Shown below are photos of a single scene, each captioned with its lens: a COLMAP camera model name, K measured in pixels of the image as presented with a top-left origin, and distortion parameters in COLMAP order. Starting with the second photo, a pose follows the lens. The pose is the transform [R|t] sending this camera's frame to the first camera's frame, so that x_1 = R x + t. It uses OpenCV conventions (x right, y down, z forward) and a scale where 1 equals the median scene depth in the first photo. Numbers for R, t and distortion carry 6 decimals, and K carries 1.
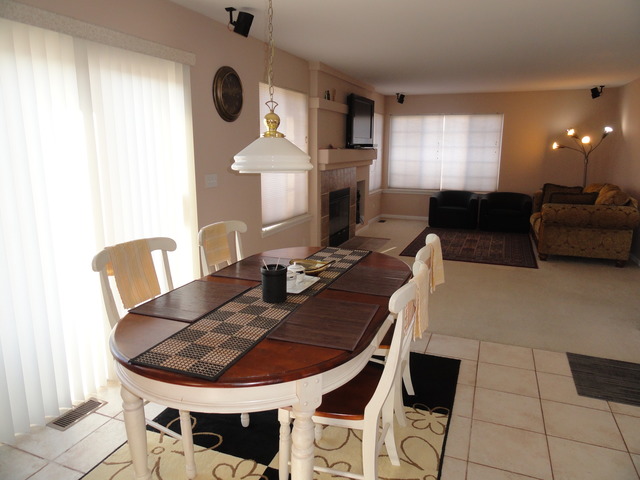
lens RADIAL K [[442.9, 0, 317.9], [0, 442.9, 239.1], [0, 0, 1]] dist [-0.005780, -0.000021]
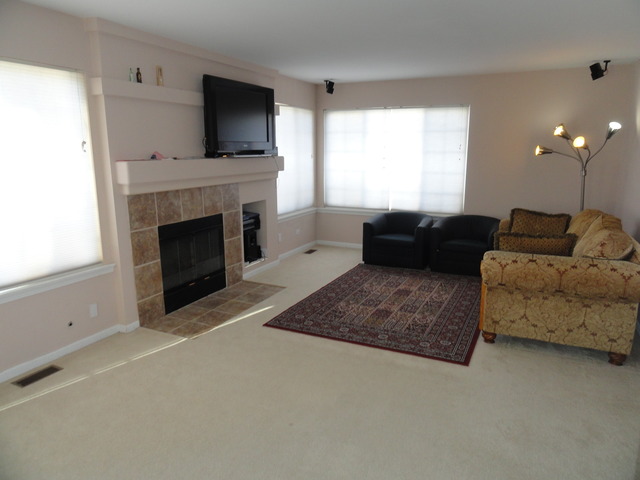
lens RADIAL K [[442.9, 0, 322.4], [0, 442.9, 239.5], [0, 0, 1]] dist [-0.005780, -0.000021]
pose [[0.997994, 0.006198, -0.063002, 0.260432], [-0.006293, 0.999979, -0.001306, -0.073529], [0.062992, 0.001700, 0.998013, 0.310911]]
